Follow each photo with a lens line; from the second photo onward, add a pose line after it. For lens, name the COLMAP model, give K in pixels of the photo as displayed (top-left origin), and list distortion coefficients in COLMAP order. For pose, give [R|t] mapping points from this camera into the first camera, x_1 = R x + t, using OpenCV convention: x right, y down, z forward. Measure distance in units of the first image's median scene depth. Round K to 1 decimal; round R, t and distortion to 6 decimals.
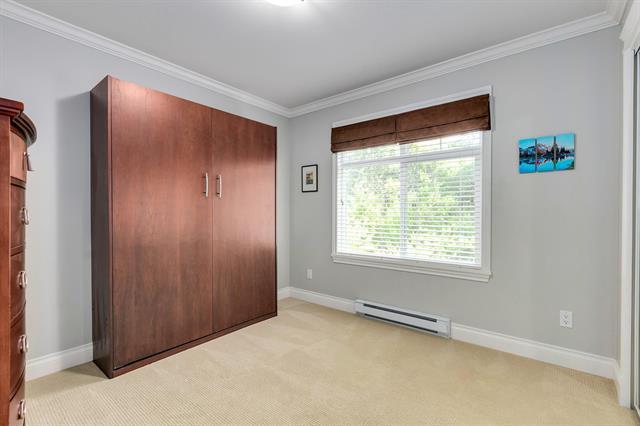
lens RADIAL K [[289.5, 0, 320.0], [0, 289.5, 213.0], [0, 0, 1]] dist [-0.001561, -0.000364]
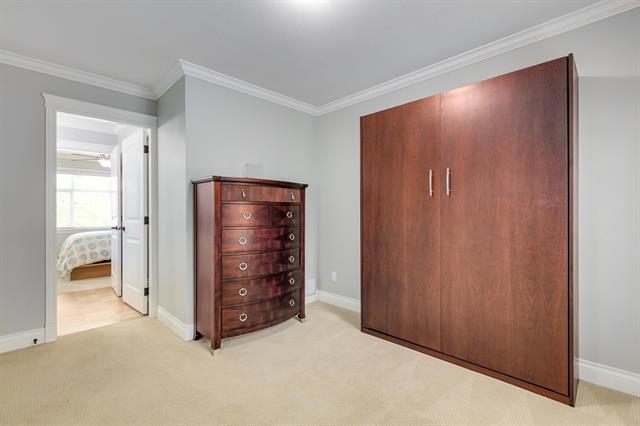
lens RADIAL K [[293.9, 0, 320.0], [0, 293.9, 213.0], [0, 0, 1]] dist [-0.009604, 0.000005]
pose [[-0.112462, 0.002996, -0.993652, 0.564541], [-0.001780, 0.999993, 0.003216, -0.003695], [0.993654, 0.002130, -0.112456, 0.770689]]
